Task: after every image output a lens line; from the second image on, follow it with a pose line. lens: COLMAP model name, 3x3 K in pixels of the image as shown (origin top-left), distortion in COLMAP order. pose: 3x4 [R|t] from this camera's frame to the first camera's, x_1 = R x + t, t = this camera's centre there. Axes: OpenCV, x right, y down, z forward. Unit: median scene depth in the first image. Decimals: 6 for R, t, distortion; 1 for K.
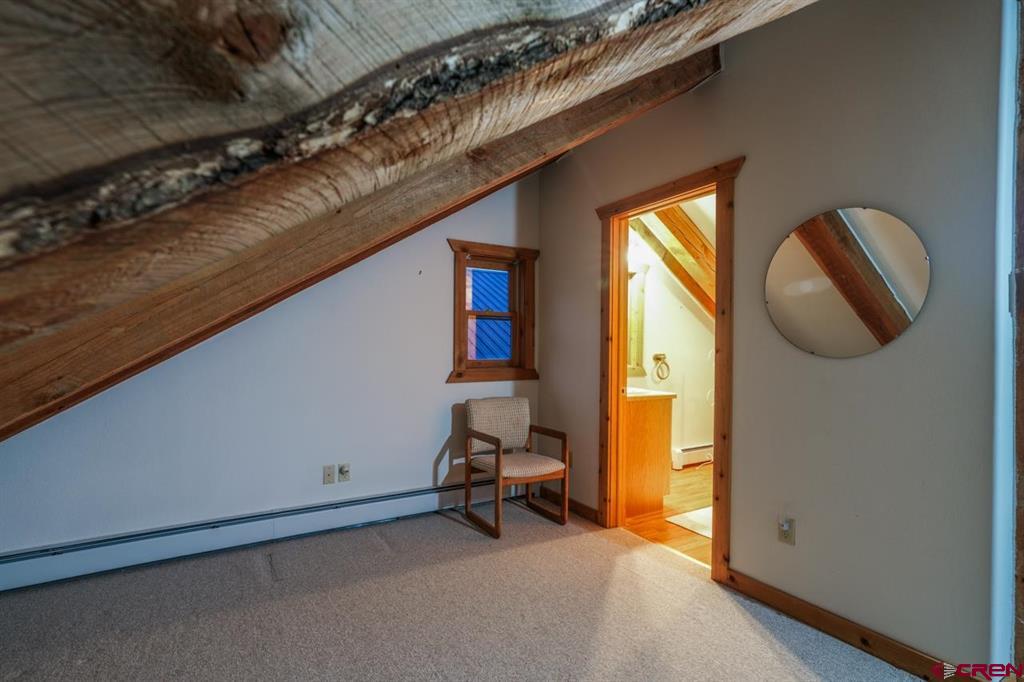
lens RADIAL K [[482.2, 0, 511.4], [0, 482.2, 343.2], [0, 0, 1]] dist [-0.056718, 0.019828]
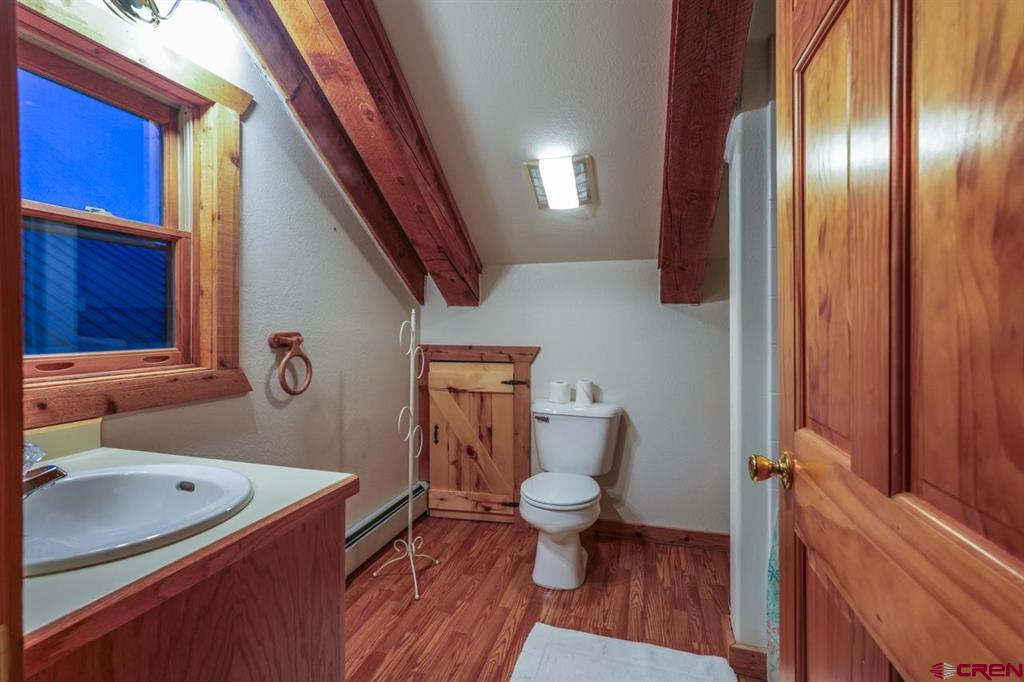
lens RADIAL K [[482.2, 0, 508.9], [0, 482.2, 334.4], [0, 0, 1]] dist [-0.056718, 0.019828]
pose [[0.736846, -0.027934, 0.675483, 0.181241], [0.010151, 0.999491, 0.030260, 0.014115], [-0.675984, -0.015440, 0.736754, 0.594755]]
